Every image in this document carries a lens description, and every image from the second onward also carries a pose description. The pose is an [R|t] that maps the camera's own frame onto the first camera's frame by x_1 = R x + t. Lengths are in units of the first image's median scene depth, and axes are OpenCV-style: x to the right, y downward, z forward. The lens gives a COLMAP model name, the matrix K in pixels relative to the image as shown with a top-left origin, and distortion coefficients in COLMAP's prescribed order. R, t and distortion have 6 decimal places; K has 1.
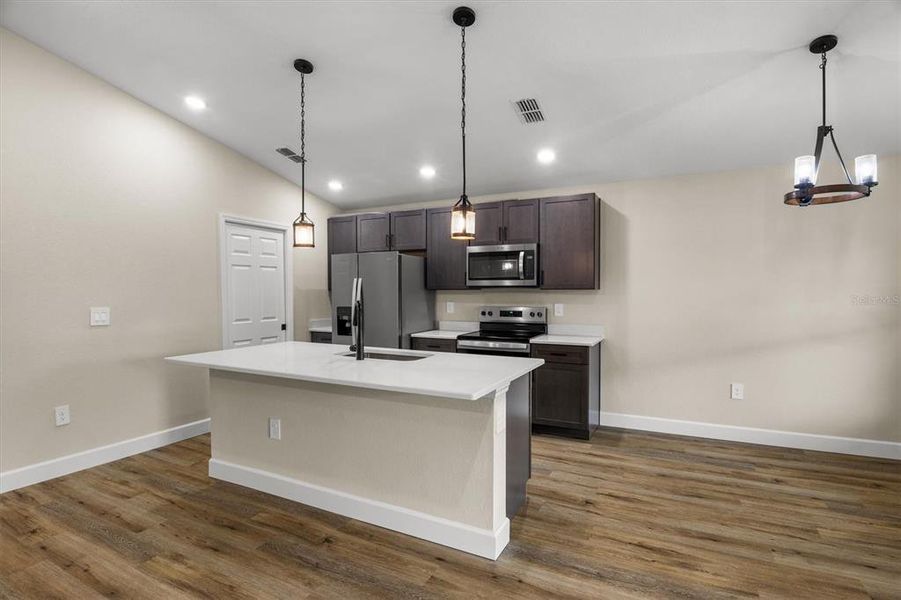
lens RADIAL K [[446.7, 0, 454.6], [0, 446.7, 301.4], [0, 0, 1]] dist [-0.020621, -0.005870]
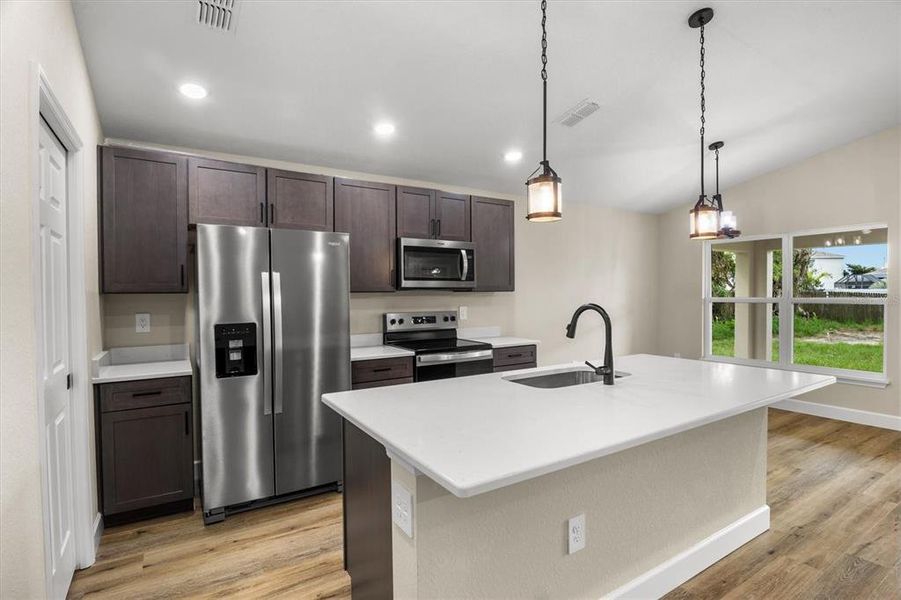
lens RADIAL K [[446.7, 0, 452.5], [0, 446.7, 295.6], [0, 0, 1]] dist [-0.020621, -0.005870]
pose [[0.515400, -0.004981, 0.856936, -0.795517], [0.028671, 0.999523, -0.011435, -0.011149], [-0.856470, 0.030463, 0.515297, 0.687000]]
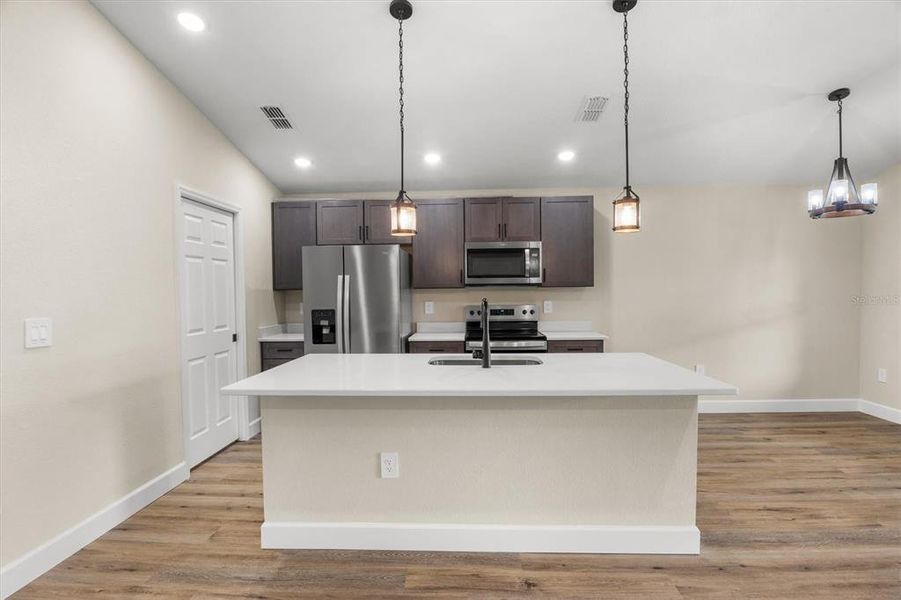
lens RADIAL K [[446.7, 0, 454.3], [0, 446.7, 300.8], [0, 0, 1]] dist [-0.020621, -0.005870]
pose [[0.912271, -0.017375, 0.409217, -0.505289], [0.019436, 0.999811, -0.000878, 0.001819], [-0.409125, 0.008755, 0.912436, 0.196910]]
